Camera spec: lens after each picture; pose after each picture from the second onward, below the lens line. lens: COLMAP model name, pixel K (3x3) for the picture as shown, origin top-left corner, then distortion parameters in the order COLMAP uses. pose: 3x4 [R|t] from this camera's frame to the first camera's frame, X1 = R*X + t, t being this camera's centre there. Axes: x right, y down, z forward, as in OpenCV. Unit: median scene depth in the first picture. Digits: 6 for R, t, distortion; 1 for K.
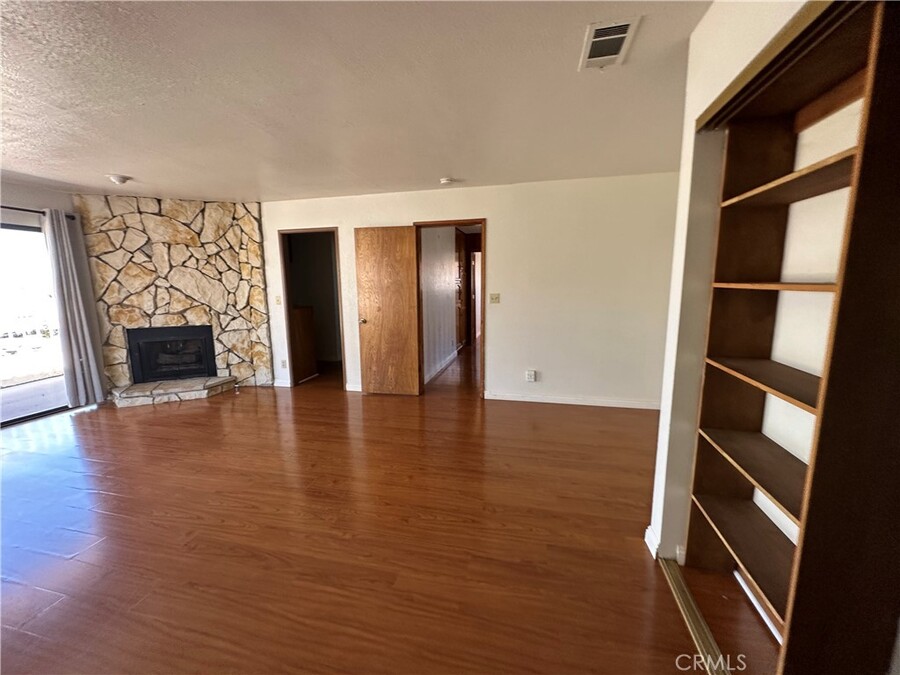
lens RADIAL K [[357.6, 0, 449.2], [0, 357.6, 338.4], [0, 0, 1]] dist [-0.002413, 0.000535]
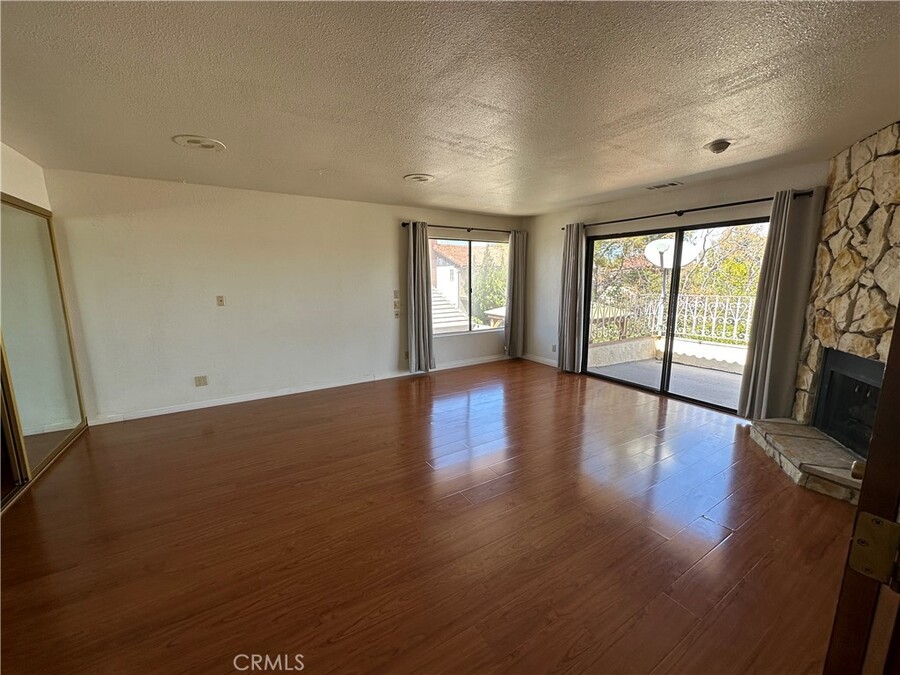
lens RADIAL K [[357.6, 0, 449.2], [0, 357.6, 338.4], [0, 0, 1]] dist [-0.002413, 0.000535]
pose [[-0.704166, 0.131040, -0.697838, 0.071296], [-0.097959, 0.955495, 0.278270, -0.160422], [0.703245, 0.264308, -0.659991, 0.944264]]
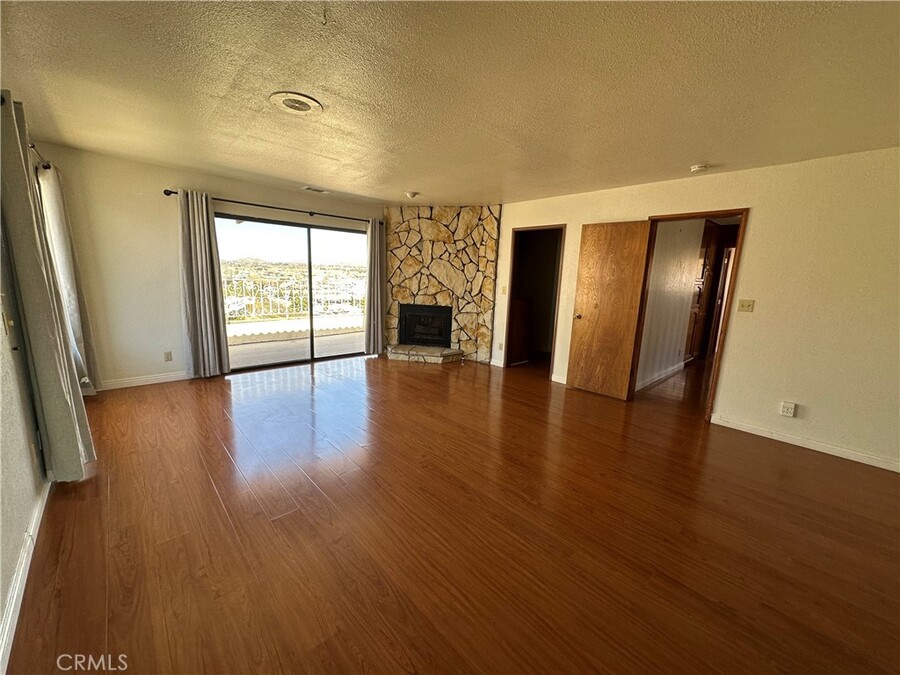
lens RADIAL K [[357.6, 0, 449.2], [0, 357.6, 338.4], [0, 0, 1]] dist [-0.002413, 0.000535]
pose [[0.829807, 0.139395, -0.540360, 0.013505], [-0.131089, 0.989896, 0.054052, 0.006638], [0.542435, 0.025983, 0.839696, -0.048880]]
